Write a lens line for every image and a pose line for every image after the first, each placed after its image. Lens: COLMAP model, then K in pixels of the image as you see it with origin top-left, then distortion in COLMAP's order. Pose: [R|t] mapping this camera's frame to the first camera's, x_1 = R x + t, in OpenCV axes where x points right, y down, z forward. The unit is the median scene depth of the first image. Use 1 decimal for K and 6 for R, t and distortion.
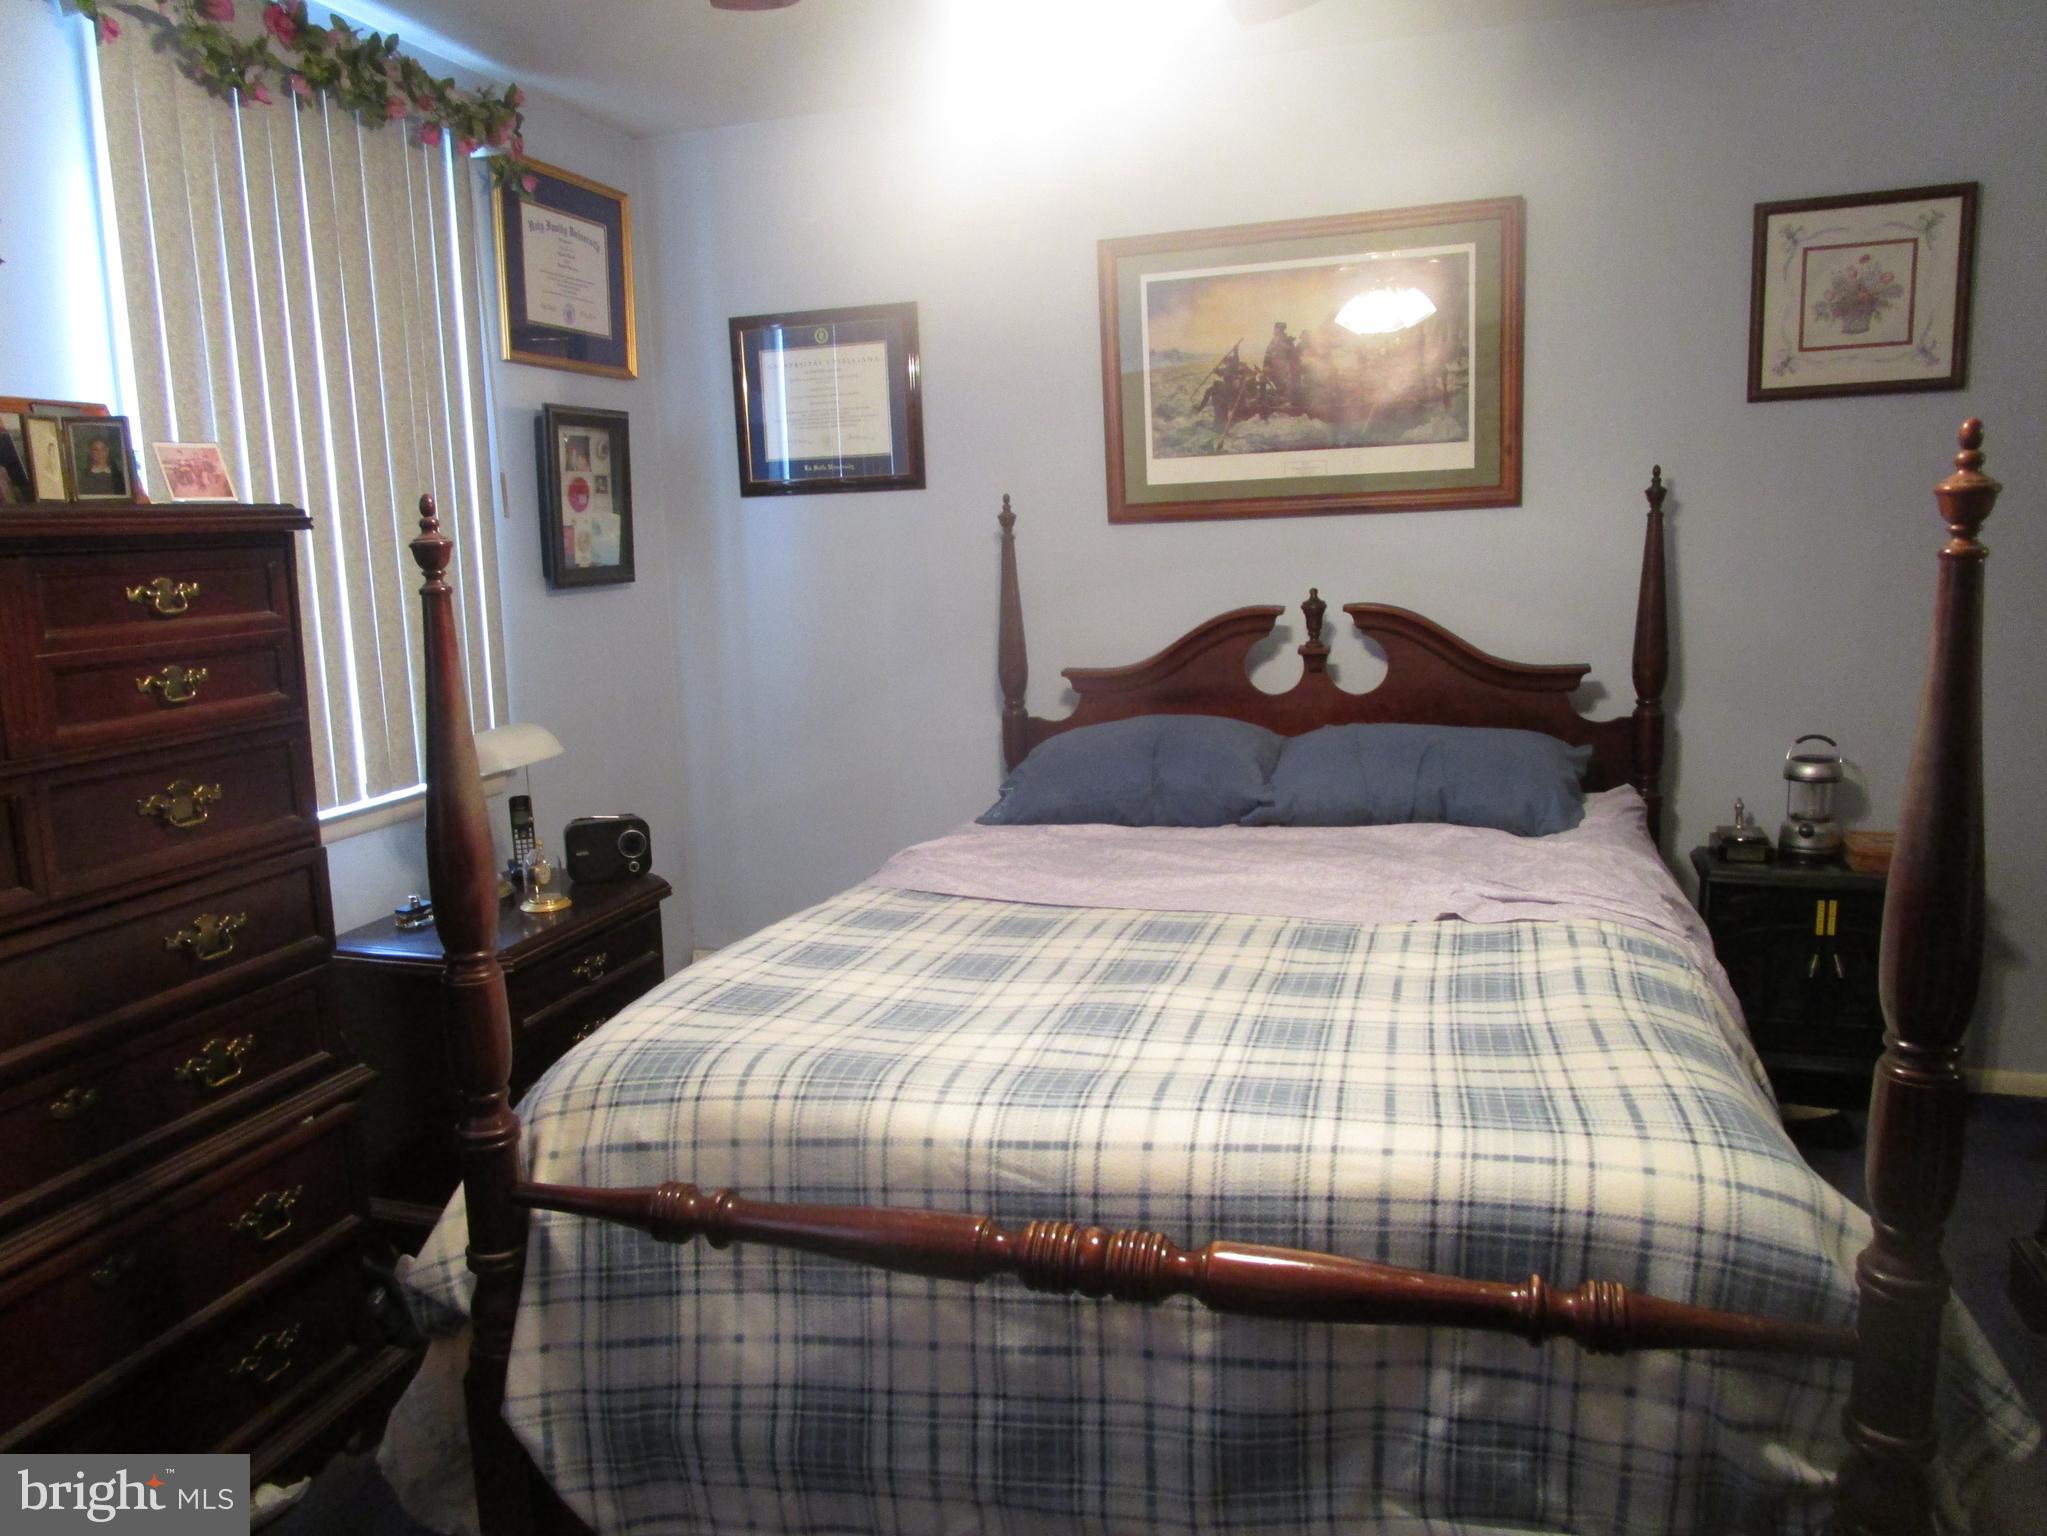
lens RADIAL K [[1440.1, 0, 1016.9], [0, 1440.1, 777.5], [0, 0, 1]] dist [-0.038642, 0.010748]
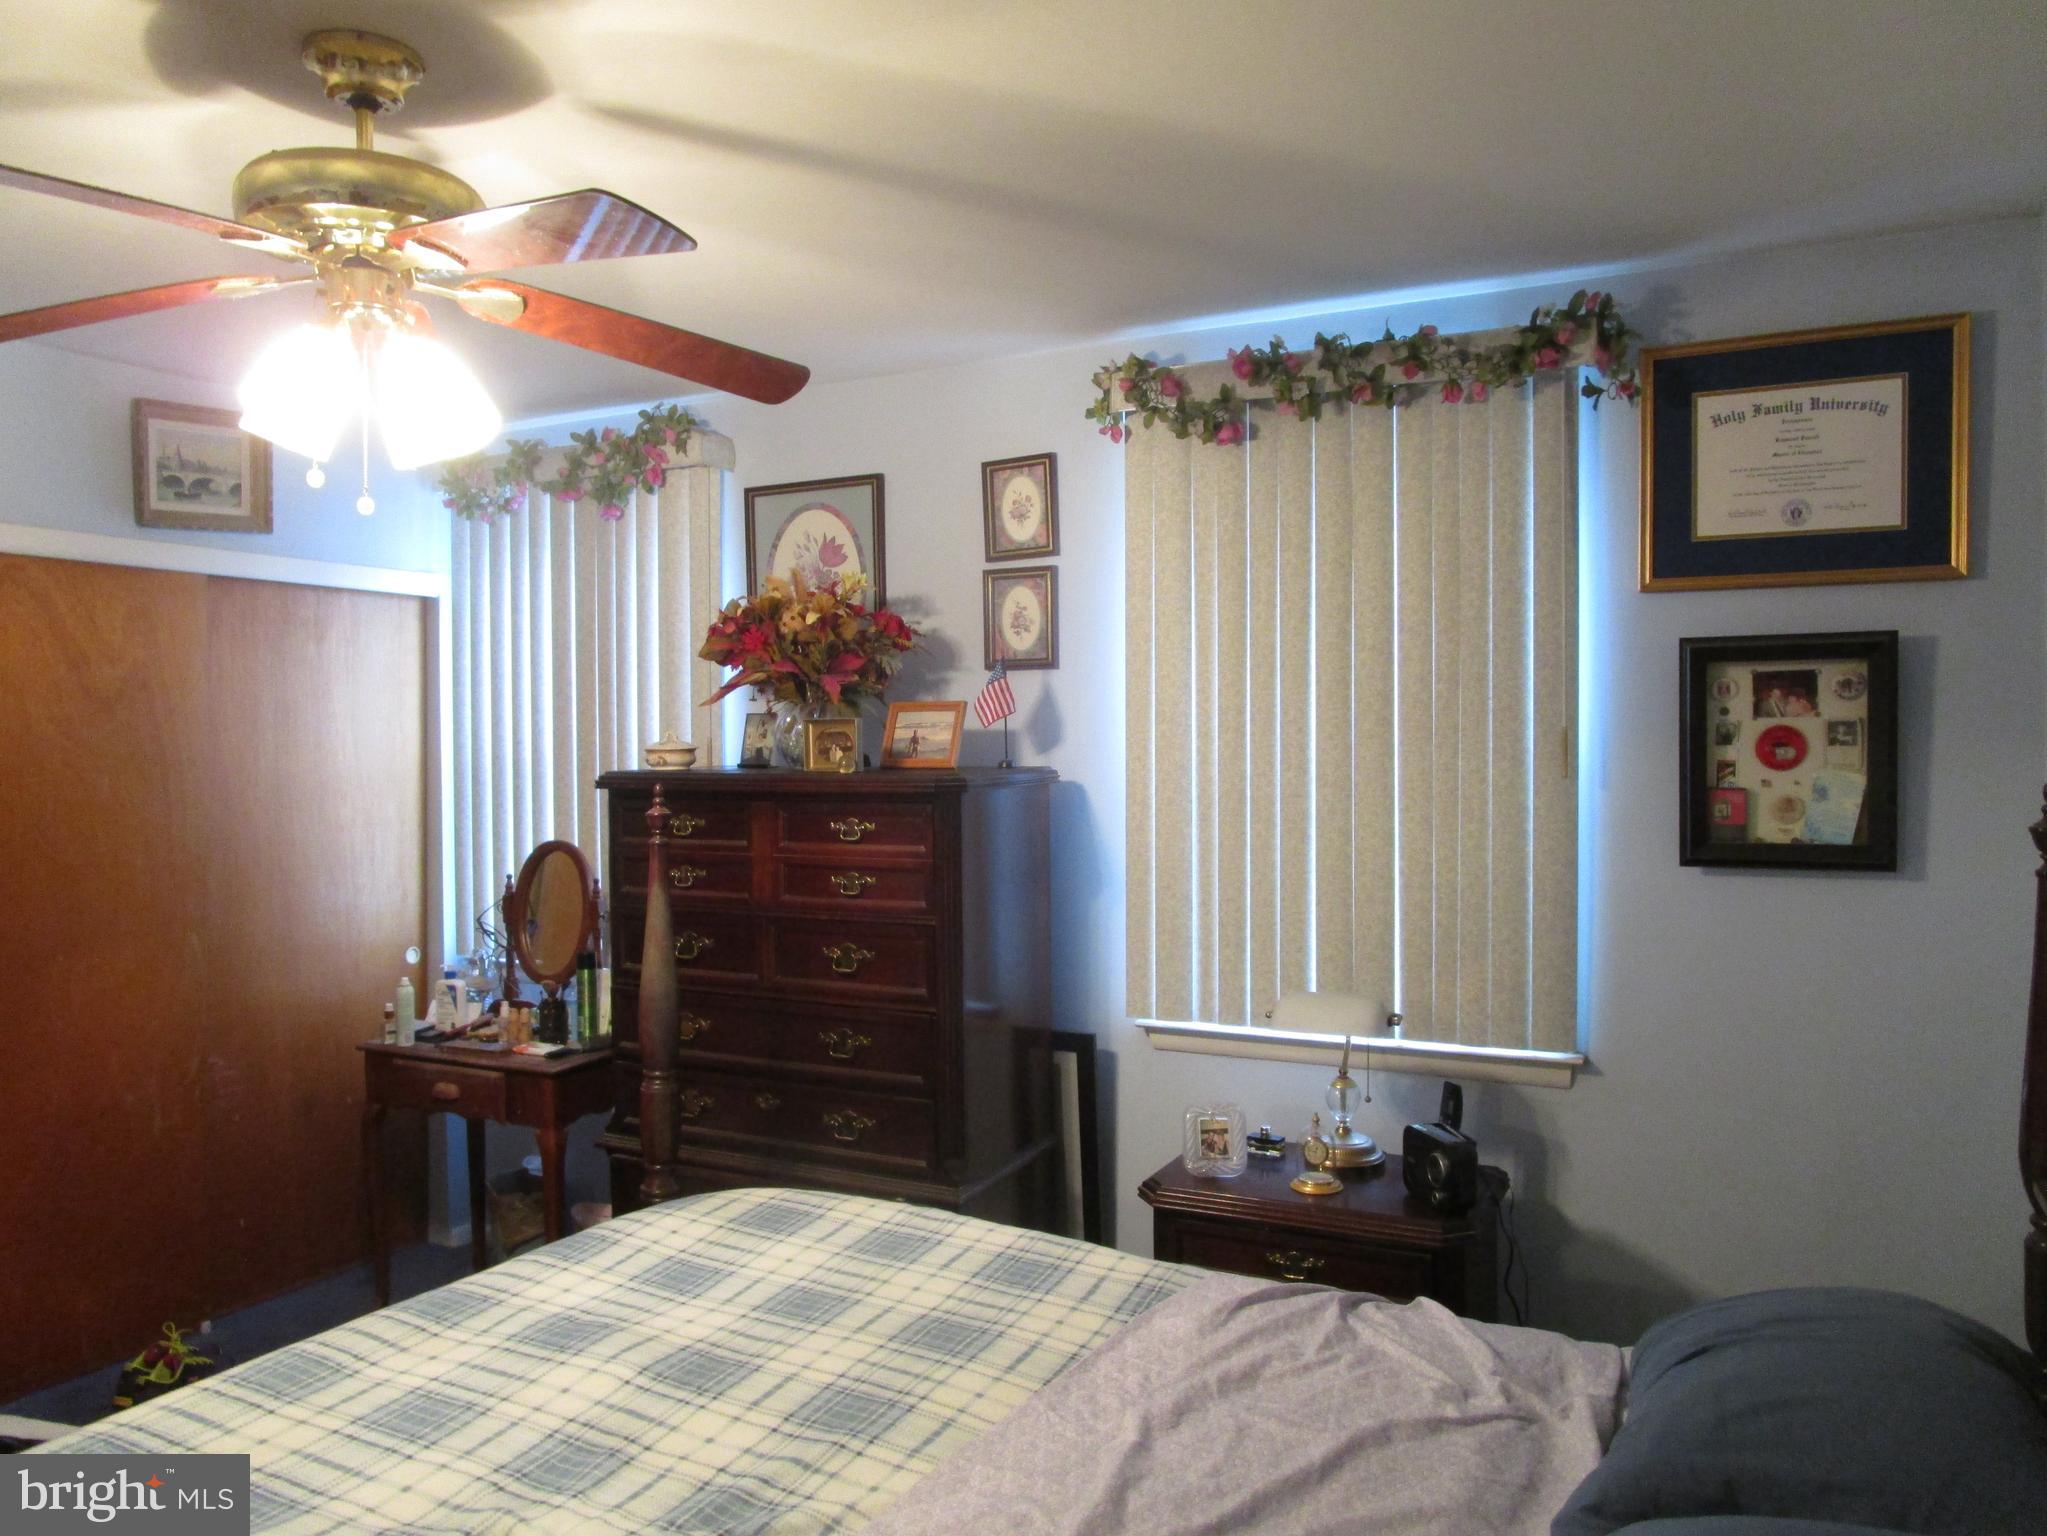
lens RADIAL K [[1440.1, 0, 1016.9], [0, 1440.1, 777.5], [0, 0, 1]] dist [-0.038642, 0.010748]
pose [[-0.169650, 0.054668, -0.983987, 0.516913], [-0.160483, 0.983600, 0.082316, -0.184755], [0.972350, 0.171878, -0.158095, 0.752786]]
